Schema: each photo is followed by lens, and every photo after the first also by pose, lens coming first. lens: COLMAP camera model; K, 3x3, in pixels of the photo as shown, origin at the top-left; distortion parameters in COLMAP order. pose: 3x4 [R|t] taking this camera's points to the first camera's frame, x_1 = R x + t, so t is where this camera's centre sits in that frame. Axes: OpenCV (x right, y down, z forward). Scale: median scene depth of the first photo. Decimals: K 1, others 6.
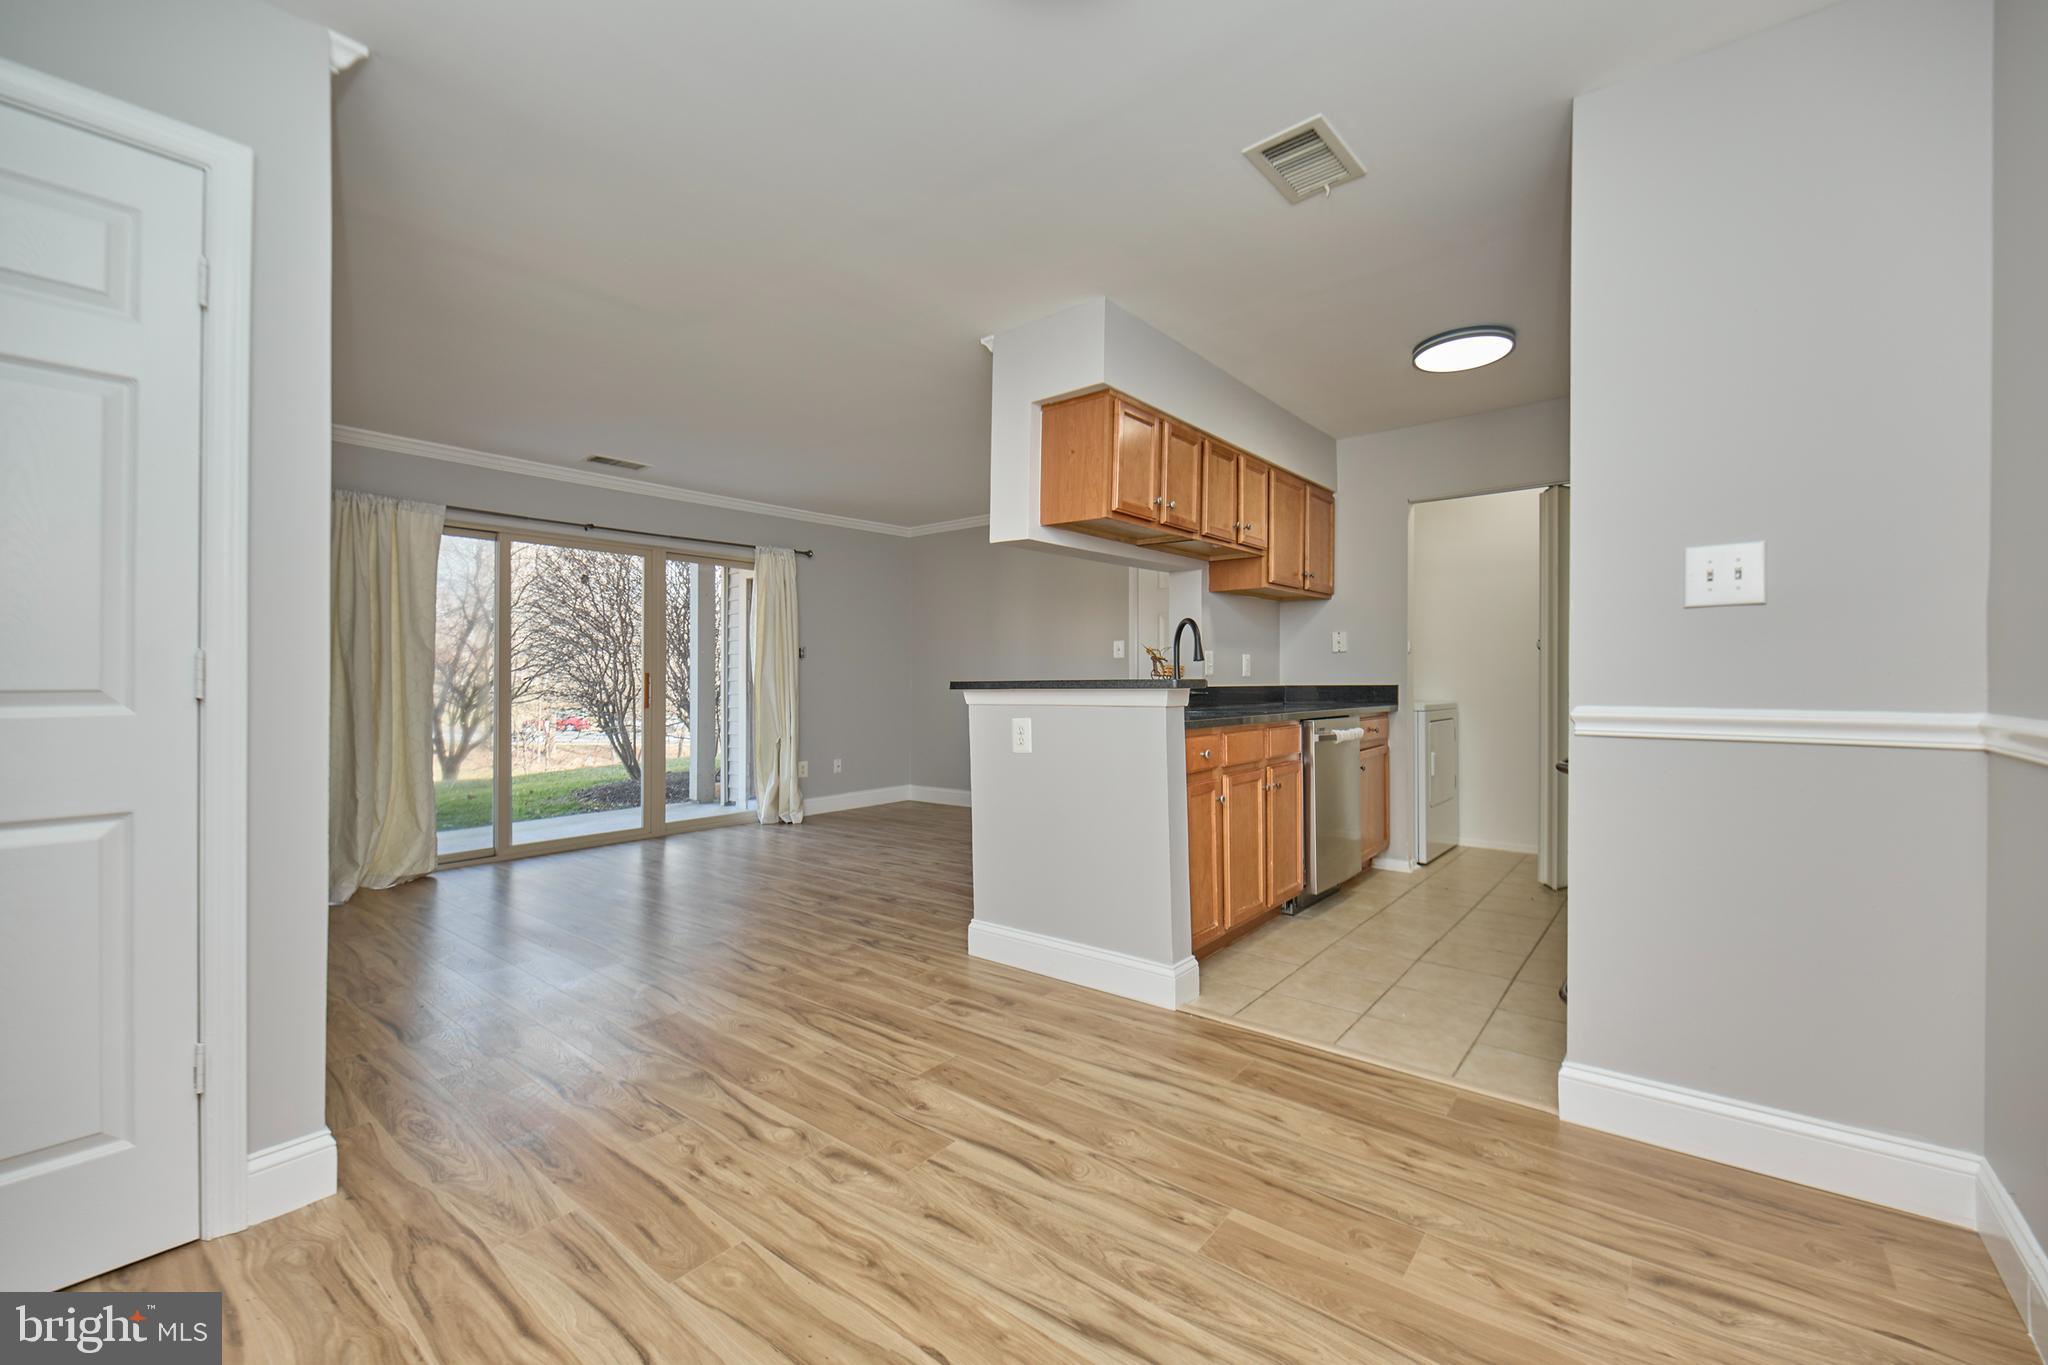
lens RADIAL K [[826.6, 0, 1058.2], [0, 826.6, 653.6], [0, 0, 1]] dist [0.002040, -0.002743]
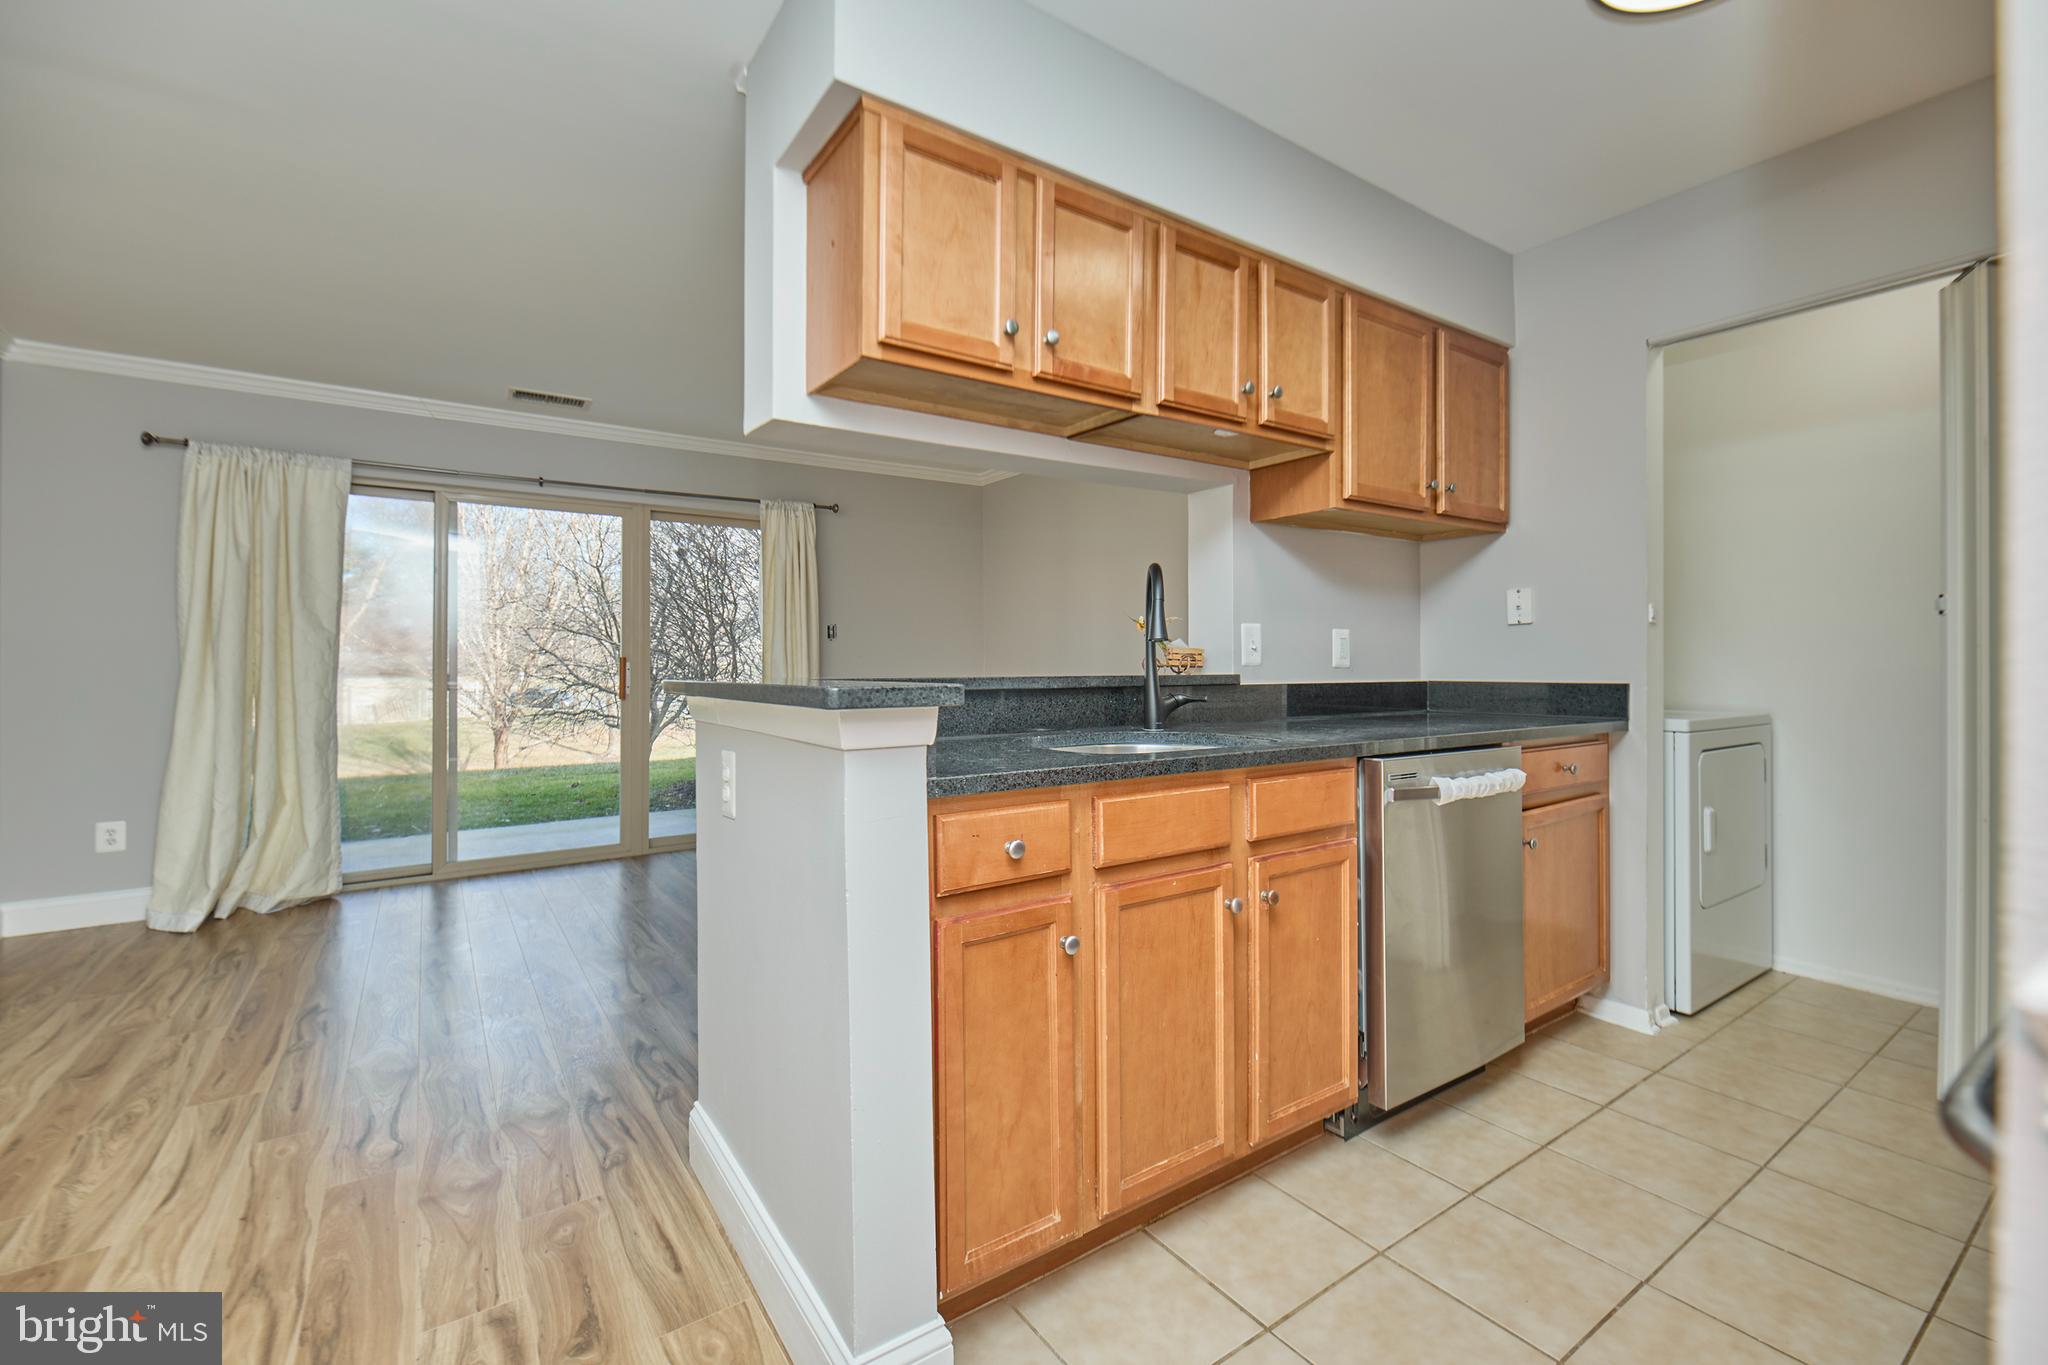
lens RADIAL K [[878.3, 0, 1073.0], [0, 878.3, 635.6], [0, 0, 1]] dist [0.001822, -0.001427]
pose [[0.963331, -0.004469, -0.268280, 0.255716], [0.005464, 0.999981, 0.002964, 0.002645], [0.268262, -0.004321, 0.963336, 0.411564]]
